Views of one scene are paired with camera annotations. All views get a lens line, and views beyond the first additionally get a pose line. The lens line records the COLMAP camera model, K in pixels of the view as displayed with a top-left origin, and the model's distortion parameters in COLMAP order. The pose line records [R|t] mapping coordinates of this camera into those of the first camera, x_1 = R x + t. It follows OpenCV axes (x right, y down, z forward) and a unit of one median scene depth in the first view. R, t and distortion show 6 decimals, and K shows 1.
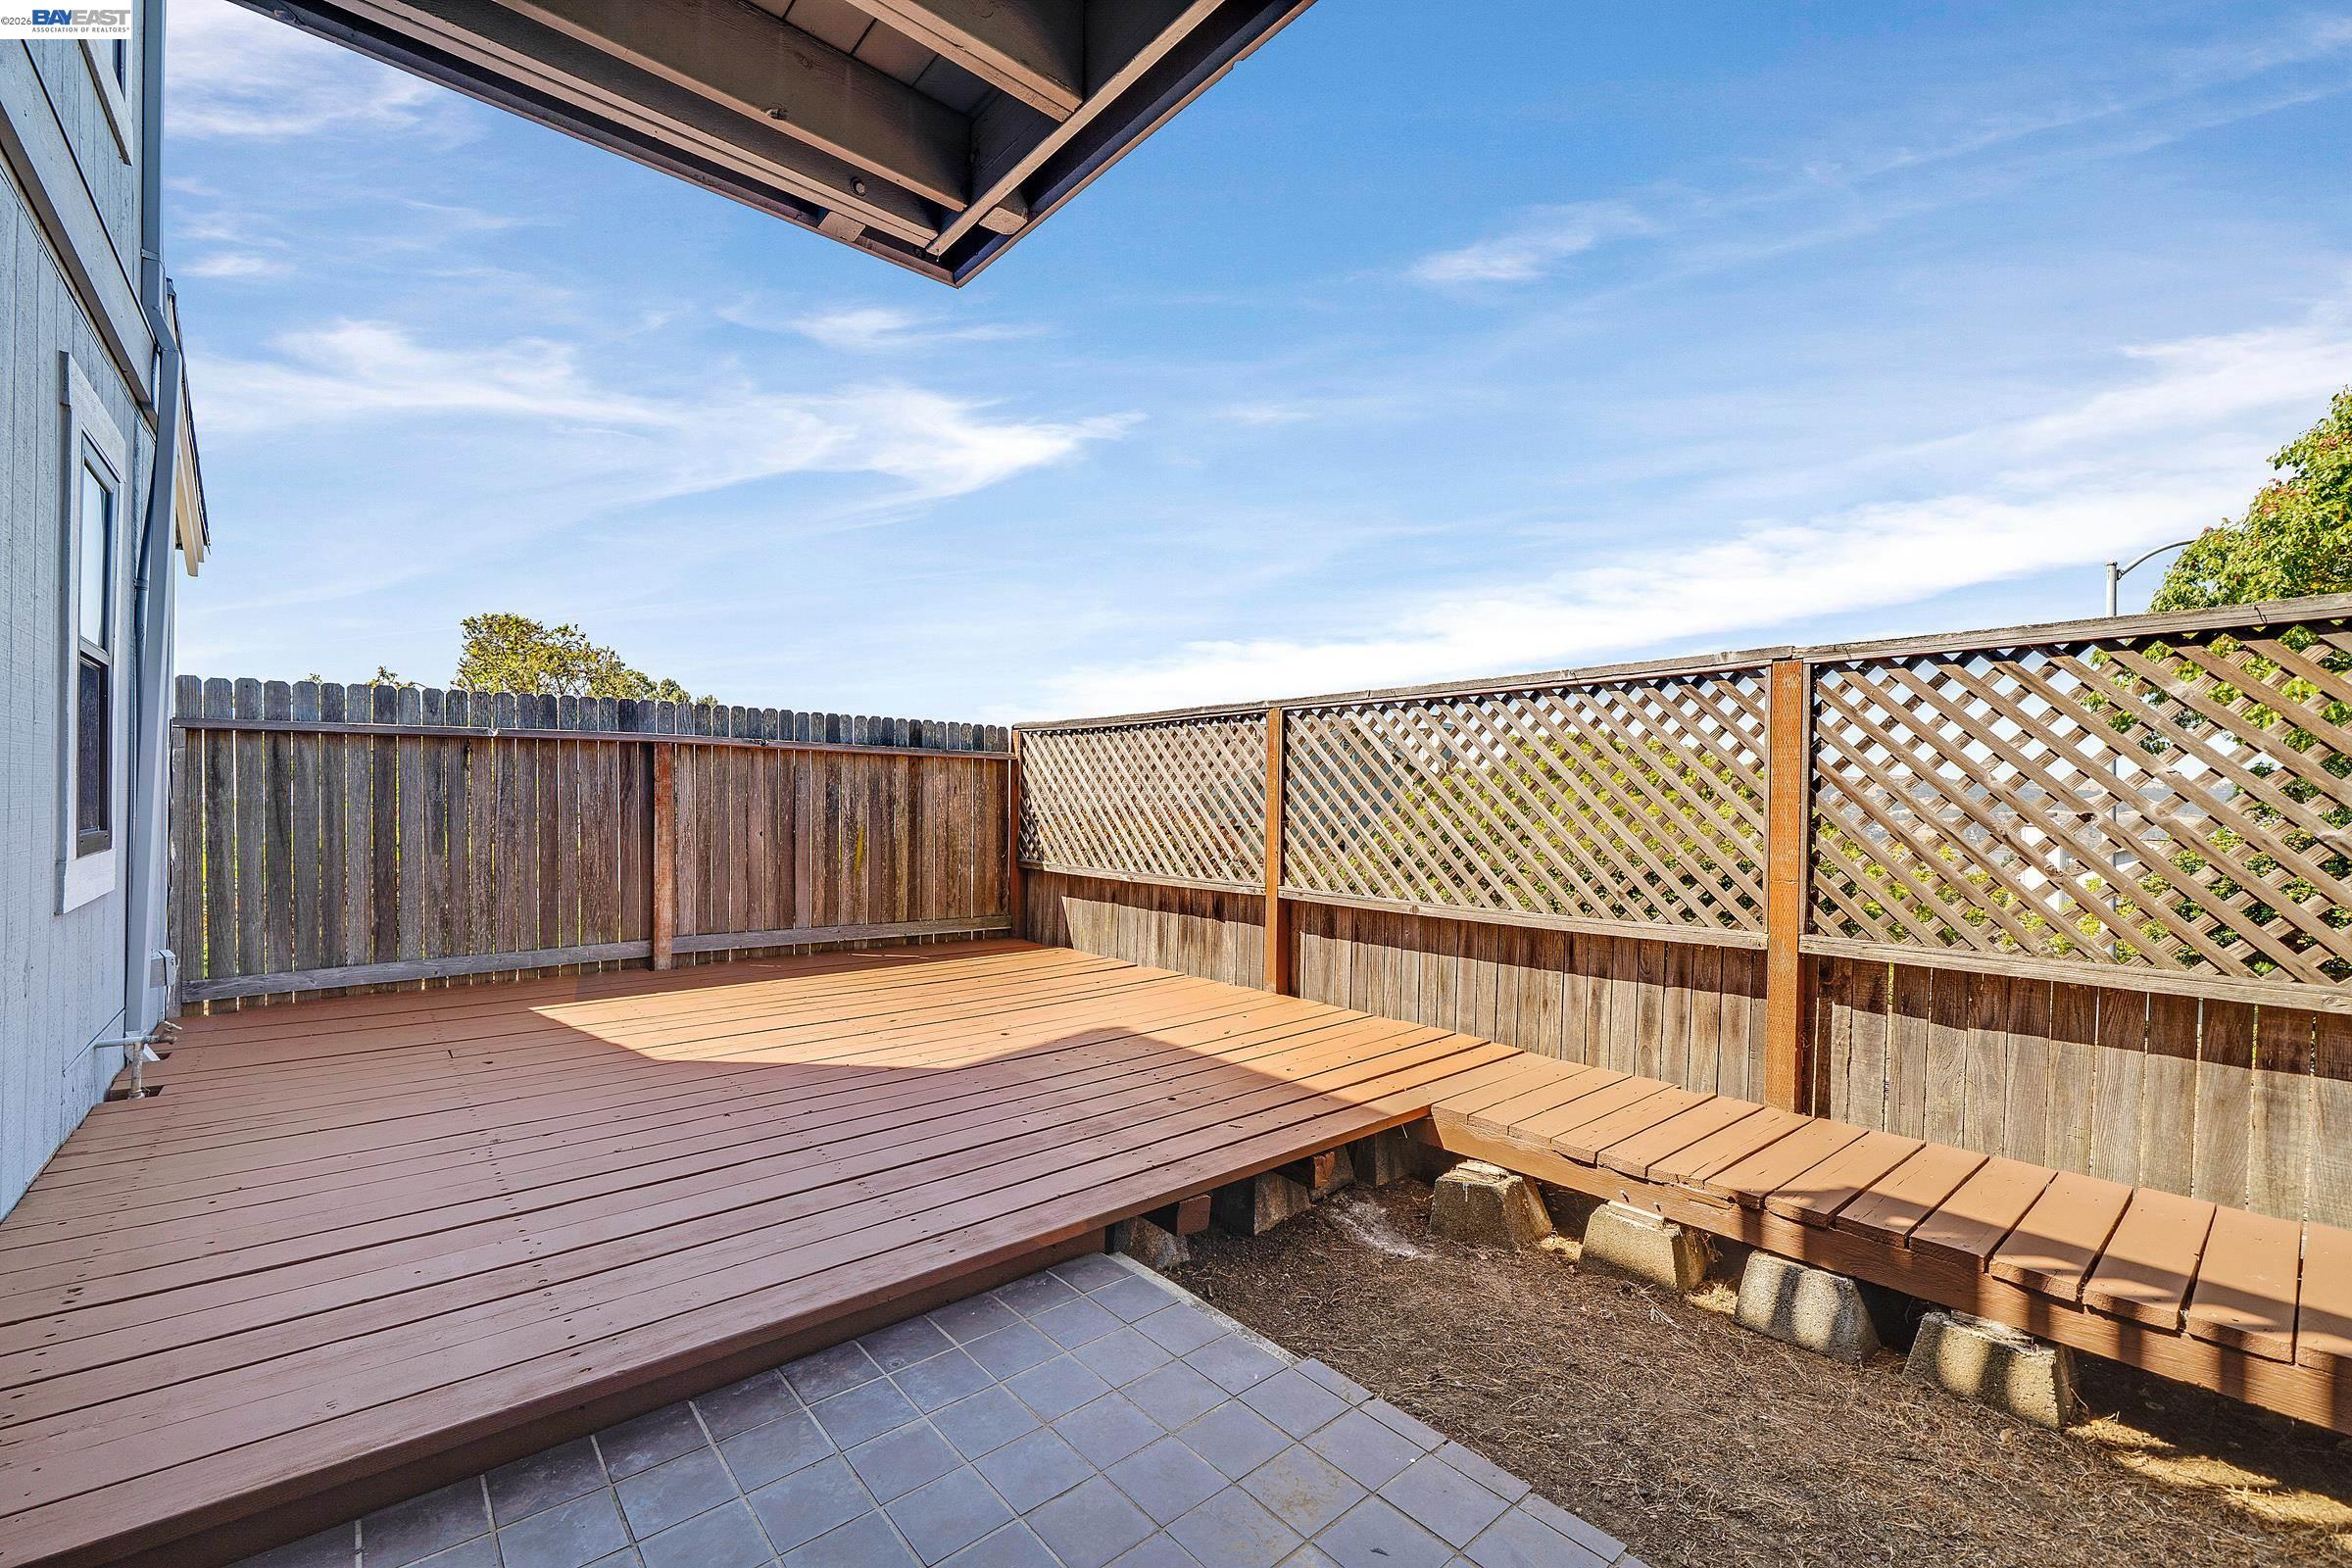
lens RADIAL K [[965.9, 0, 1145.5], [0, 965.9, 794.0], [0, 0, 1]] dist [0.000027, 0.000058]
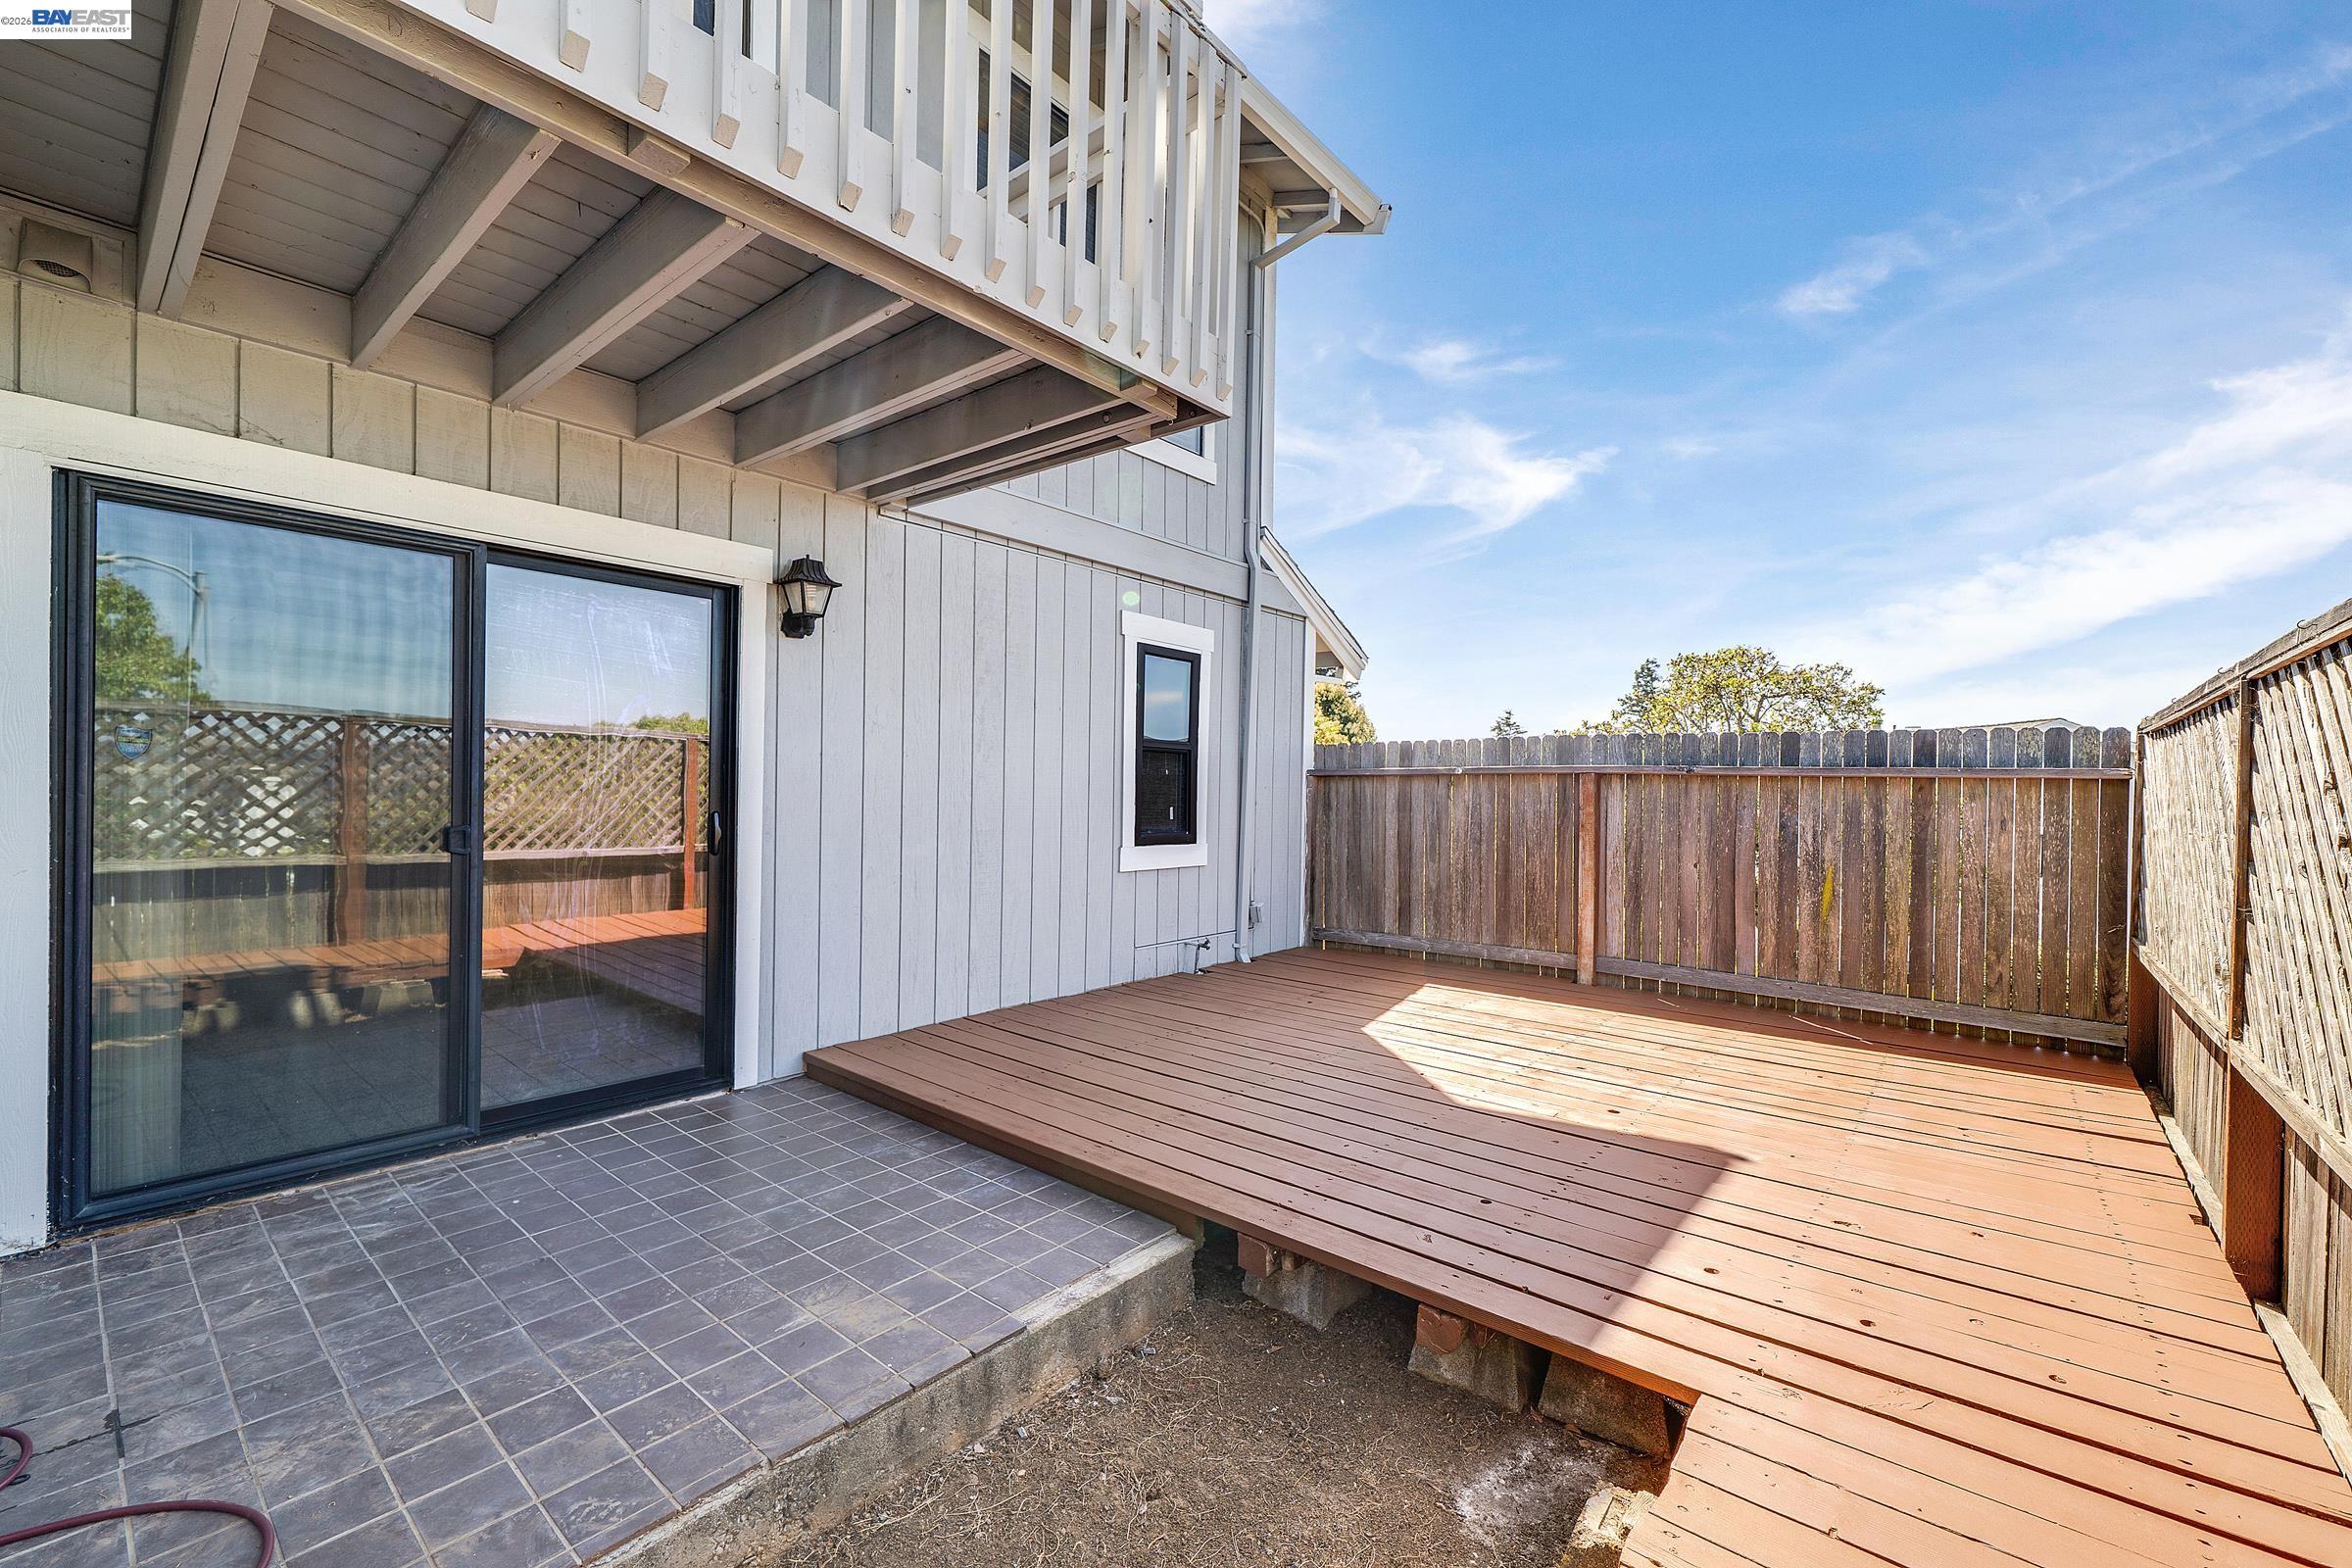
lens RADIAL K [[965.9, 0, 1145.5], [0, 965.9, 794.0], [0, 0, 1]] dist [0.000027, 0.000058]
pose [[0.163066, -0.002757, -0.986611, 0.506771], [-0.013875, 0.999891, -0.005087, -0.018810], [0.986518, 0.014519, 0.163010, 0.355619]]
